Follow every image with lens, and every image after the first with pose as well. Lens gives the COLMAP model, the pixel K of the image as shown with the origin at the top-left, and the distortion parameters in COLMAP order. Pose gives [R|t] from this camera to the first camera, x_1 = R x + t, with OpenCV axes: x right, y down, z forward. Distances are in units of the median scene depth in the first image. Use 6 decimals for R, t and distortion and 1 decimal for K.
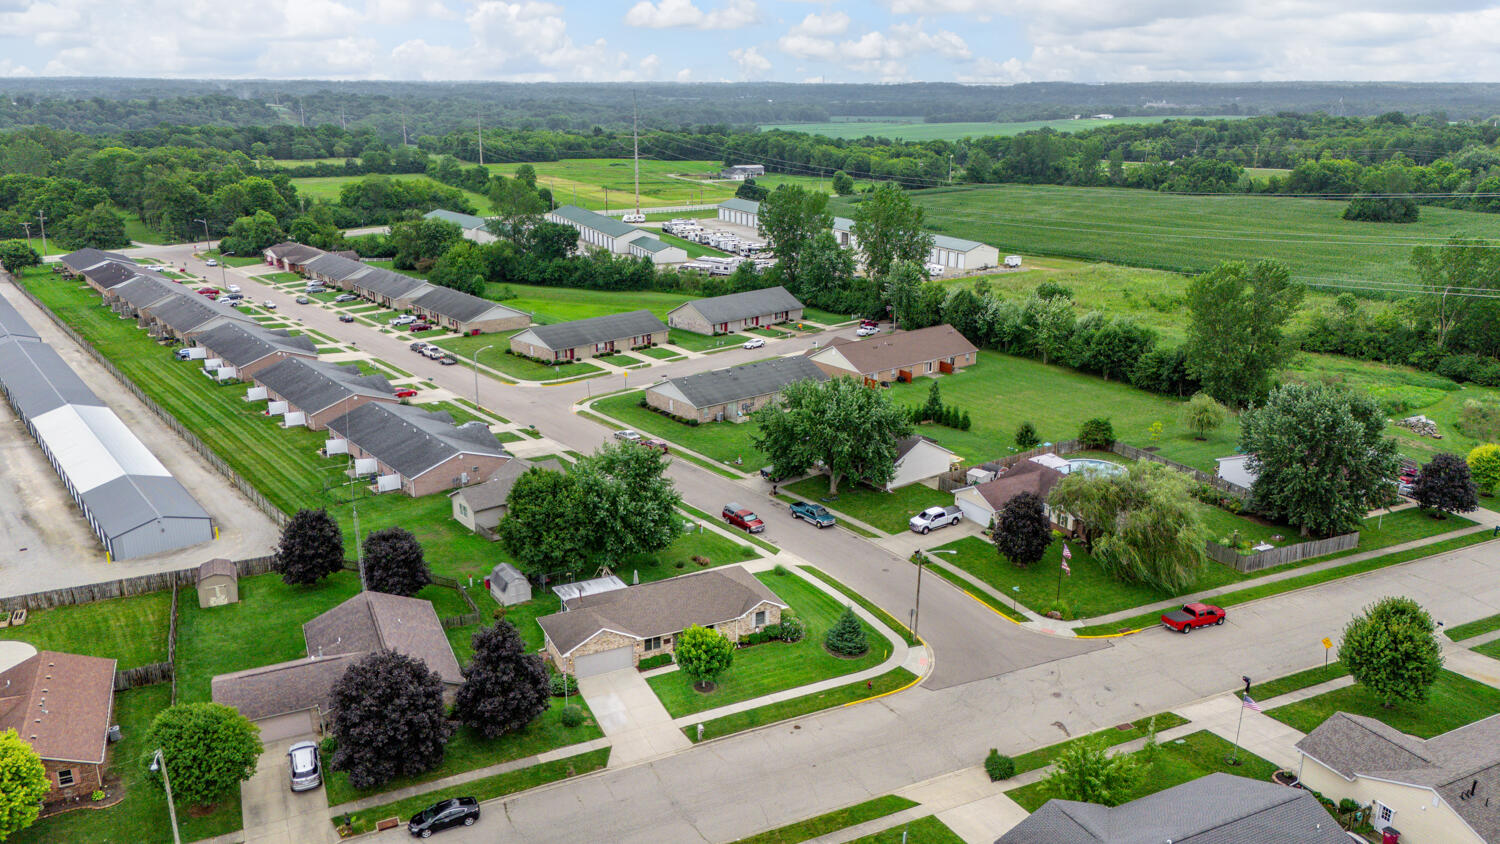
lens RADIAL K [[1130.6, 0, 756.1], [0, 1130.6, 398.3], [0, 0, 1]] dist [0.066896, -0.069020]
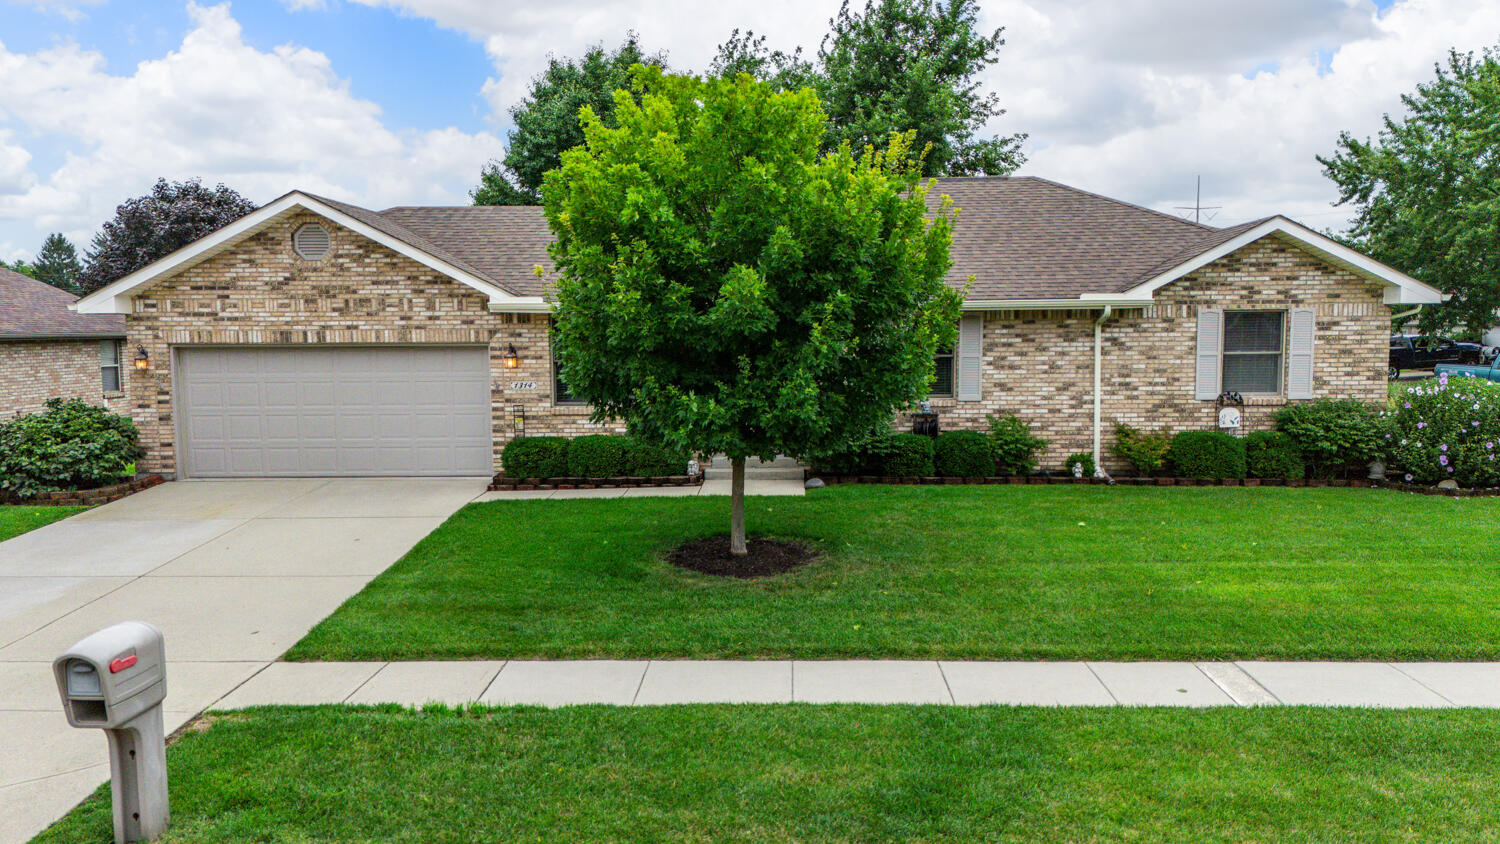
lens RADIAL K [[1130.6, 0, 757.7], [0, 1130.6, 416.0], [0, 0, 1]] dist [0.066896, -0.069020]
pose [[0.878121, 0.019397, -0.478046, 0.017404], [-0.112326, 0.979609, -0.166583, 0.203034], [0.465067, 0.199977, 0.862393, 0.685349]]
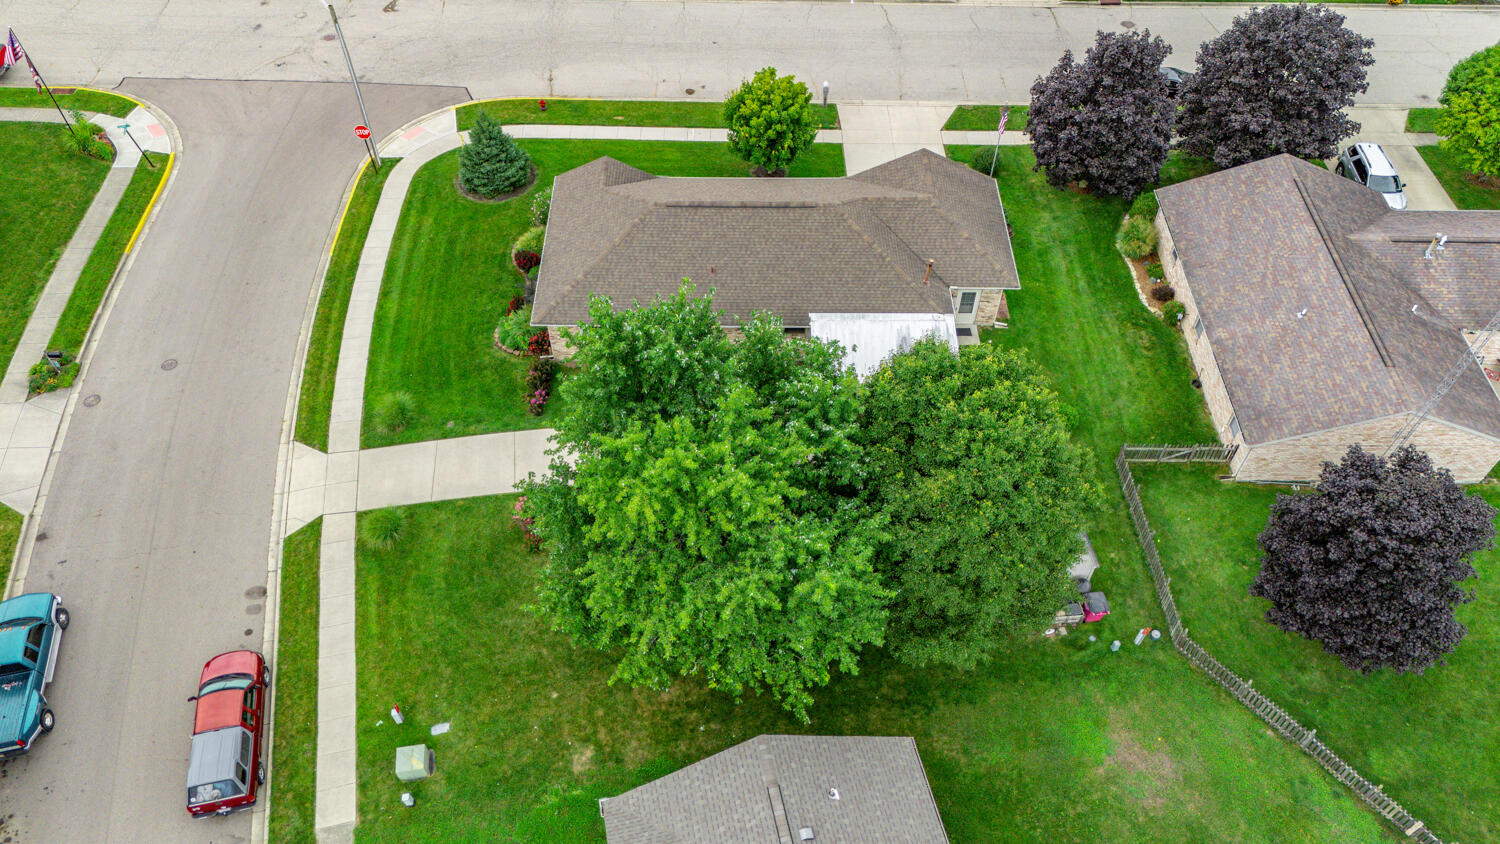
lens RADIAL K [[1079.0, 0, 753.7], [0, 1079.0, 427.0], [0, 0, 1]] dist [0.039736, -0.022532]
pose [[-0.897726, -0.350525, 0.266871, -0.193894], [0.100278, 0.427281, 0.898540, -0.177927], [-0.428990, 0.833404, -0.348432, 1.040056]]
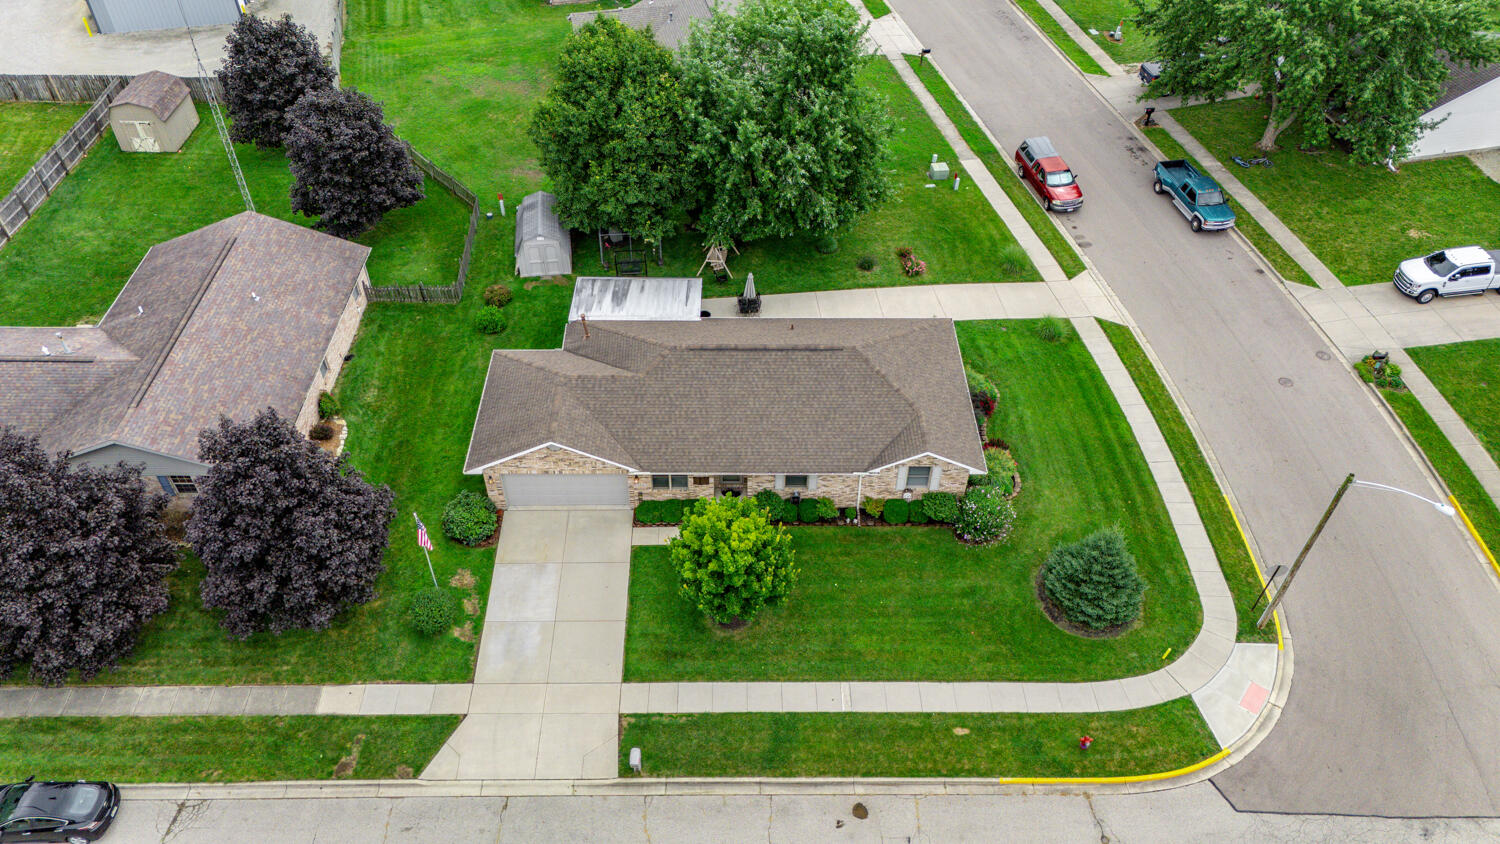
lens RADIAL K [[1130.6, 0, 757.2], [0, 1130.6, 418.4], [0, 0, 1]] dist [0.066896, -0.069020]
pose [[0.901606, 0.298712, -0.312855, 0.068289], [-0.119785, 0.867398, 0.482983, -0.033968], [0.415643, -0.397985, 0.817832, 0.508915]]
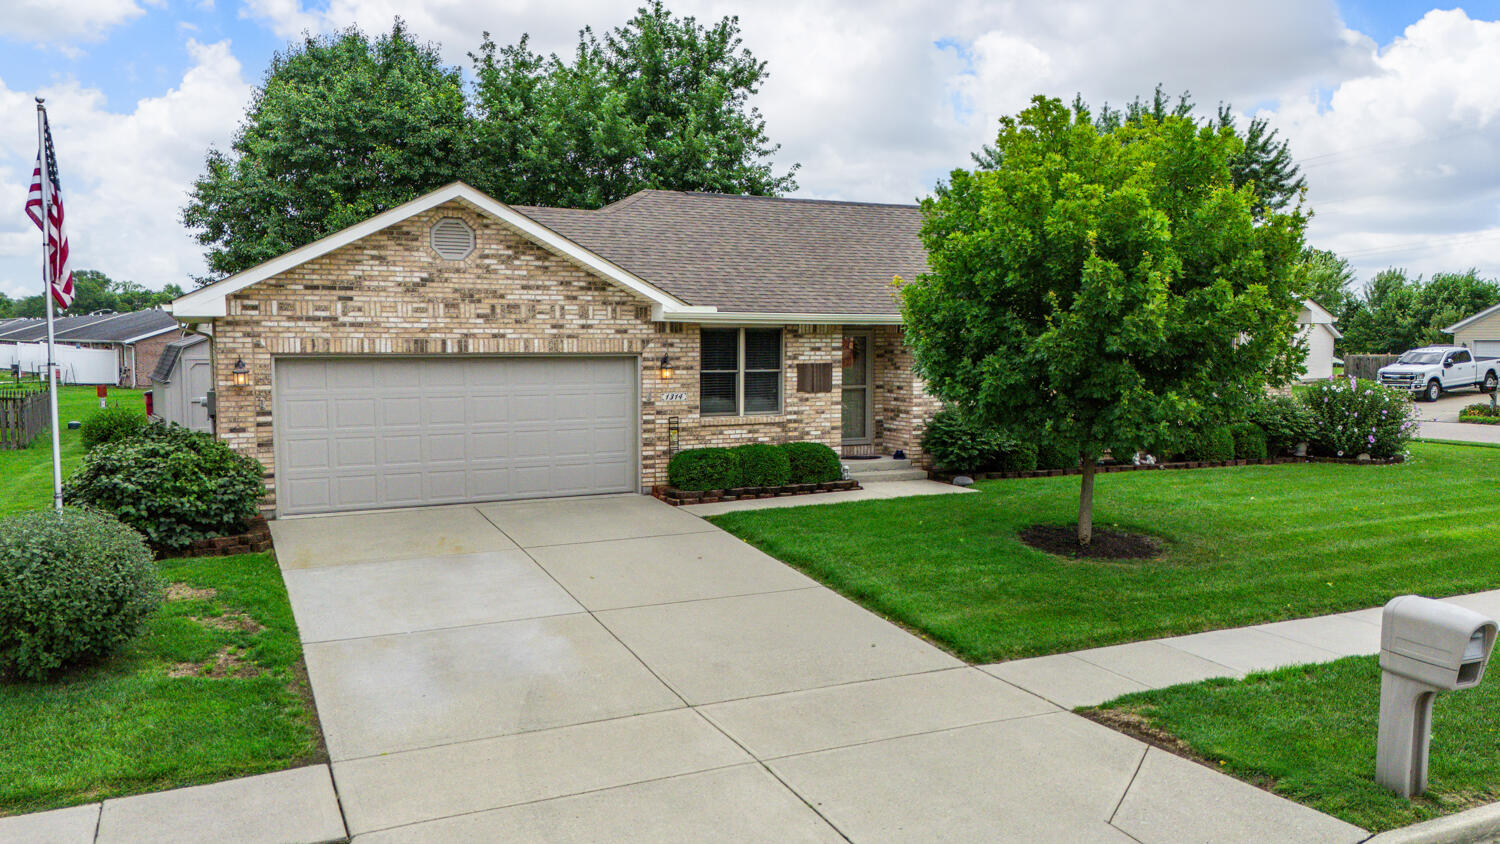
lens RADIAL K [[1130.6, 0, 741.6], [0, 1130.6, 426.7], [0, 0, 1]] dist [0.066896, -0.069020]
pose [[0.999616, -0.010519, -0.025649, -0.069436], [0.005310, 0.980736, -0.195267, 0.209766], [0.027209, 0.195056, 0.980415, 0.658036]]
